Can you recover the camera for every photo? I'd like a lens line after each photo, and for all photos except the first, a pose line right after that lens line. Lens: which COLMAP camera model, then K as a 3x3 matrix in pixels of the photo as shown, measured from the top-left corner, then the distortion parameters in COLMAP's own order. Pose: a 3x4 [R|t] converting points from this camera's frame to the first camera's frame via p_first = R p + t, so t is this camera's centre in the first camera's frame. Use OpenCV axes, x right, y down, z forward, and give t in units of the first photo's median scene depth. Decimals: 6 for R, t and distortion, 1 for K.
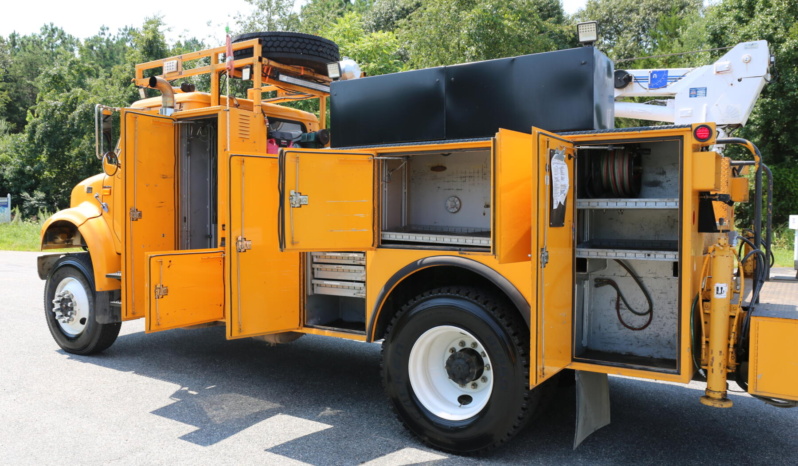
lens RADIAL K [[636.0, 0, 400.9], [0, 636.0, 235.2], [0, 0, 1]] dist [-0.061234, 0.047448]
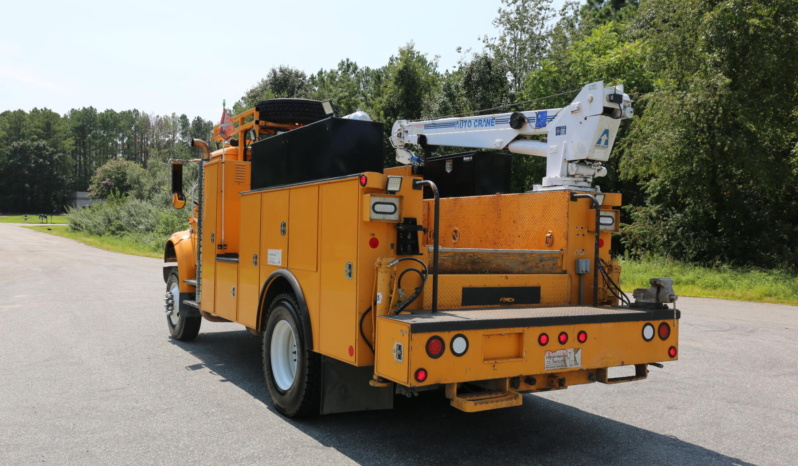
lens RADIAL K [[710.4, 0, 401.1], [0, 710.4, 238.4], [0, 0, 1]] dist [-0.051410, 0.059800]
pose [[0.893046, 0.014148, -0.449744, 0.917287], [-0.031801, 0.998991, -0.031720, 0.006396], [0.448841, 0.042630, 0.892594, -0.241752]]
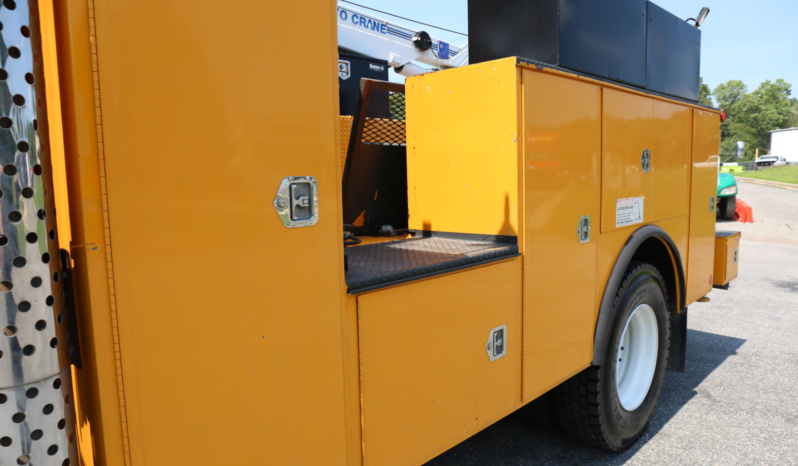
lens RADIAL K [[539.6, 0, 403.5], [0, 539.6, 228.8], [0, 0, 1]] dist [-0.084941, 0.053476]
pose [[0.209032, -0.111067, 0.971581, -0.647378], [0.052169, 0.993381, 0.102335, -0.050849], [-0.976516, 0.029295, 0.213443, 1.079254]]
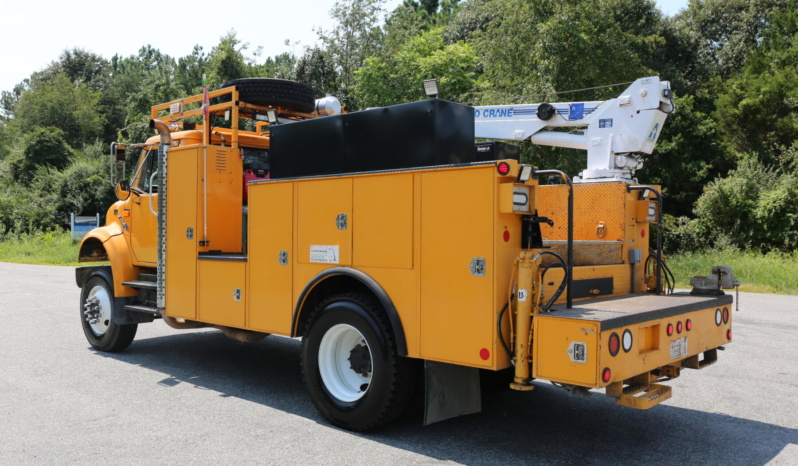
lens RADIAL K [[692.8, 0, 396.8], [0, 692.8, 233.8], [0, 0, 1]] dist [-0.063357, 0.086589]
pose [[0.986260, 0.003748, -0.165160, 0.367470], [-0.009409, 0.999394, -0.033507, 0.011633], [0.164934, 0.034601, 0.985698, -0.286421]]
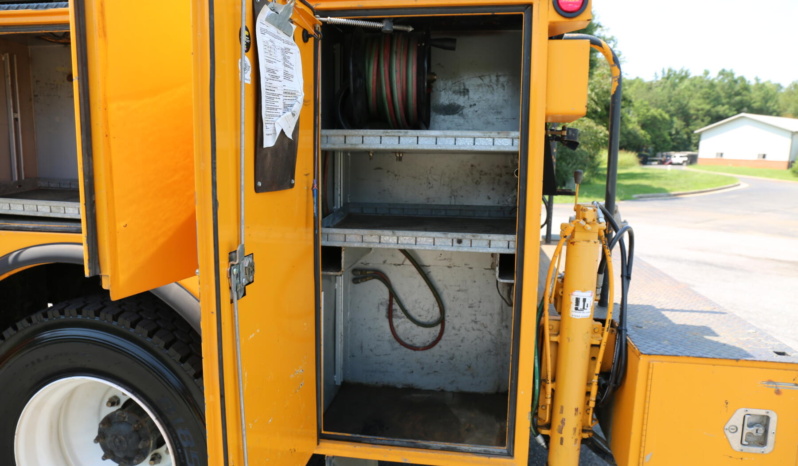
lens RADIAL K [[539.6, 0, 396.7], [0, 539.6, 233.2], [0, 0, 1]] dist [-0.084941, 0.053476]
pose [[0.917364, -0.043552, 0.395659, 0.133933], [0.002294, 0.994558, 0.104156, -0.016615], [-0.398042, -0.094641, 0.912472, 0.482795]]
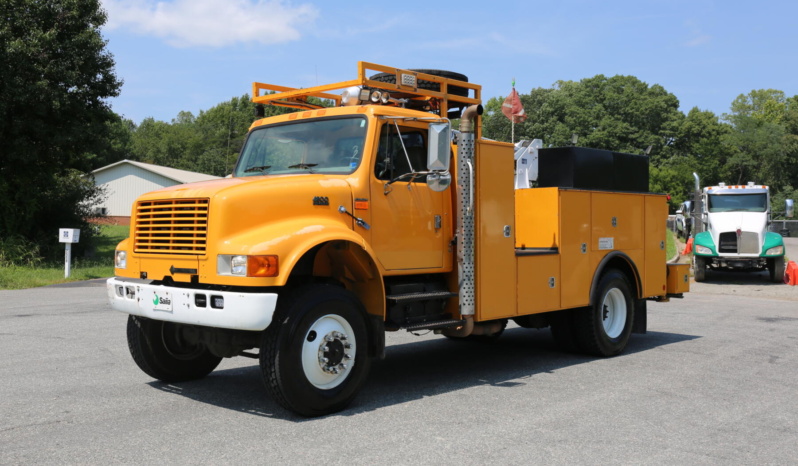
lens RADIAL K [[818.7, 0, 401.3], [0, 818.7, 229.8], [0, 0, 1]] dist [-0.011753, 0.000000]
pose [[0.173987, -0.007636, 0.984718, -2.274651], [0.033833, 0.999426, 0.001772, -0.052892], [-0.984167, 0.033007, 0.174146, 1.110864]]
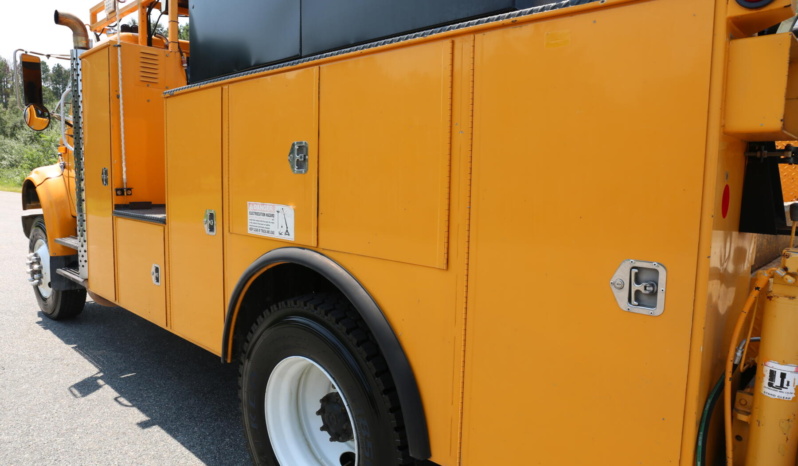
lens RADIAL K [[539.6, 0, 398.9], [0, 539.6, 234.3], [0, 0, 1]] dist [-0.084941, 0.053476]
pose [[0.983218, 0.035463, -0.178955, 0.239619], [-0.022104, 0.996855, 0.076100, -0.021322], [0.181091, -0.070868, 0.980910, 0.466204]]
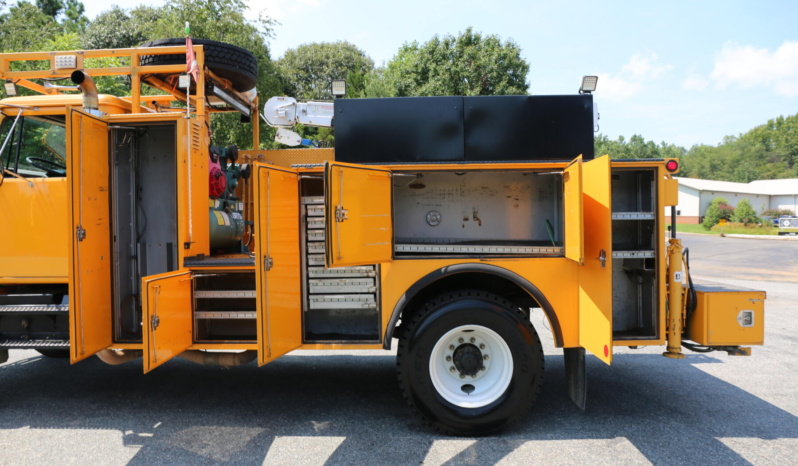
lens RADIAL K [[539.6, 0, 403.6], [0, 539.6, 234.5], [0, 0, 1]] dist [-0.084941, 0.053476]
pose [[0.857800, -0.022625, 0.513485, -0.479182], [0.034445, 0.999315, -0.013509, -0.009021], [-0.512828, 0.029275, 0.857992, 0.216163]]
